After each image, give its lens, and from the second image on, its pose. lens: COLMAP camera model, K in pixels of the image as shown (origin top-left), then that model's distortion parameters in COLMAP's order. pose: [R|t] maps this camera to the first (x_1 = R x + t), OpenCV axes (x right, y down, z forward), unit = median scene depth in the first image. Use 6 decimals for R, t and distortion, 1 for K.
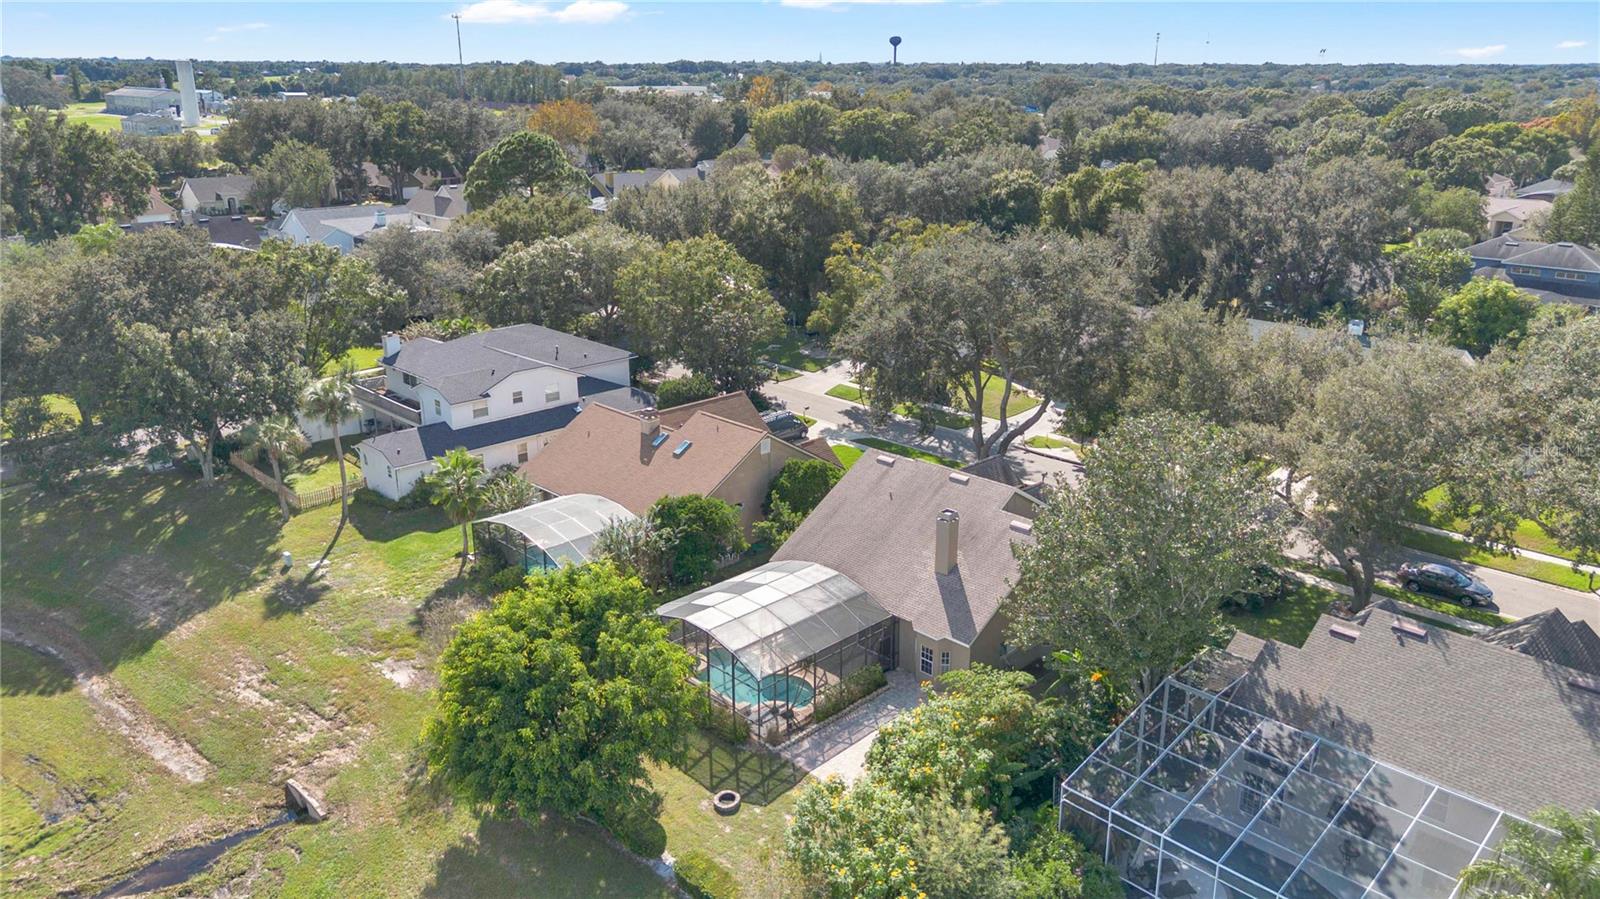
lens RADIAL K [[1166.8, 0, 793.3], [0, 1166.8, 406.1], [0, 0, 1]] dist [0.078591, -0.111591]
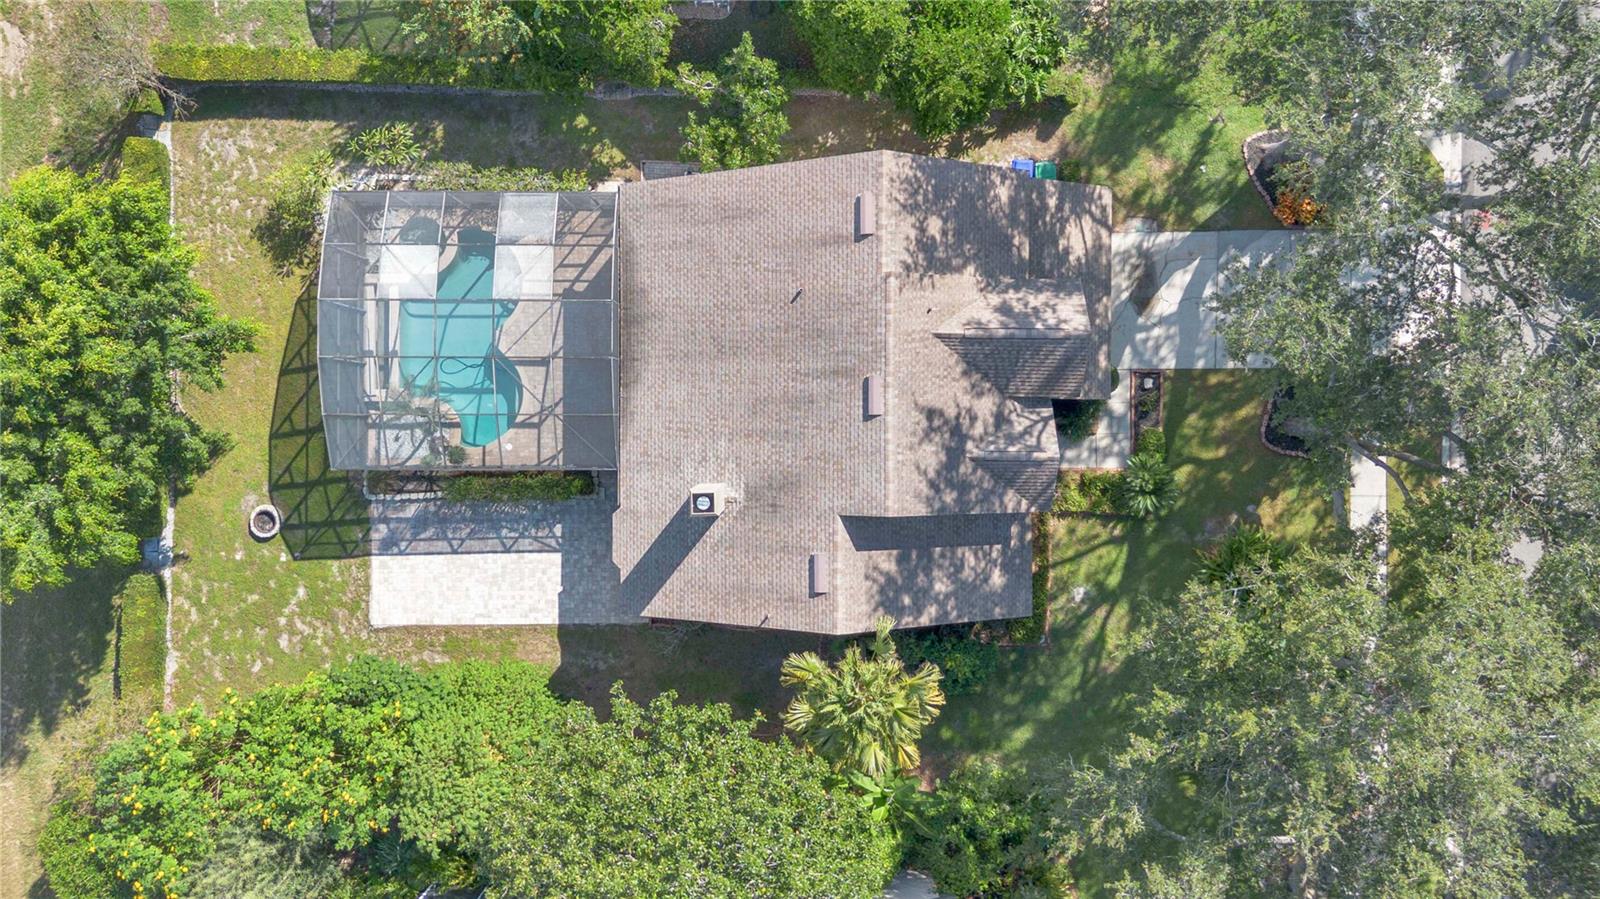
lens RADIAL K [[1166.8, 0, 793.3], [0, 1166.8, 406.1], [0, 0, 1]] dist [0.078591, -0.111591]
pose [[0.713566, 0.700200, -0.023319, 0.150245], [-0.203156, 0.238659, 0.949615, -0.480186], [0.670486, -0.672876, 0.312549, 0.922619]]
